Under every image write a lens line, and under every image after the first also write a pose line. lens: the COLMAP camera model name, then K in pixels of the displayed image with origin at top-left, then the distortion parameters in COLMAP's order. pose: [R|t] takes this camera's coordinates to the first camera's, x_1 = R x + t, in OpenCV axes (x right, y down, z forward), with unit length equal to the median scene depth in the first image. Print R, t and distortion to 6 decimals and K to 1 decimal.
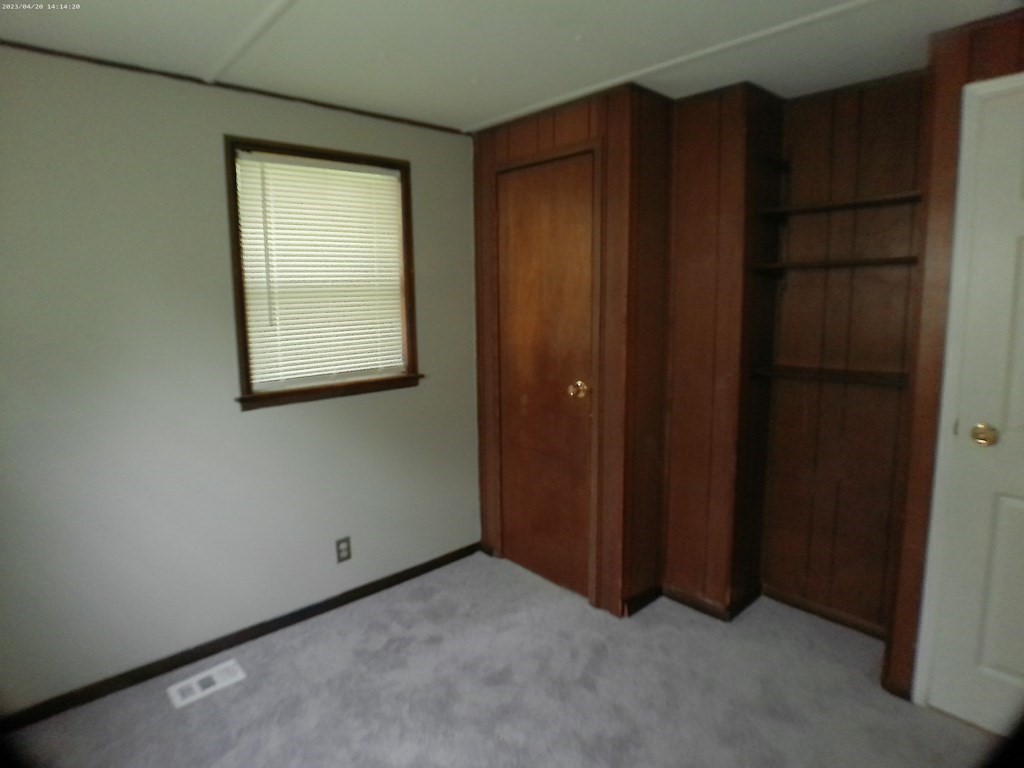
lens RADIAL K [[582.1, 0, 502.8], [0, 582.1, 361.9], [0, 0, 1]] dist [-0.036285, 0.002794]
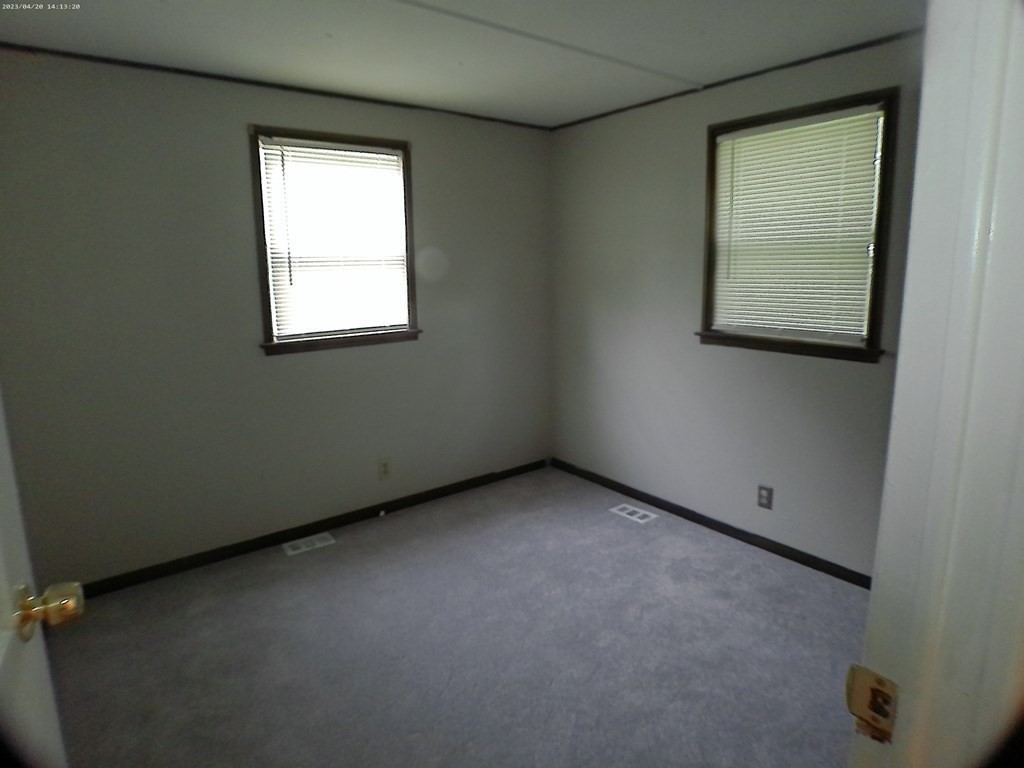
lens RADIAL K [[582.1, 0, 502.8], [0, 582.1, 361.9], [0, 0, 1]] dist [-0.036285, 0.002794]
pose [[-0.064018, 0.188362, -0.980011, 0.853298], [-0.110686, 0.974626, 0.194558, -0.077047], [0.991791, 0.120929, -0.041545, 0.624968]]
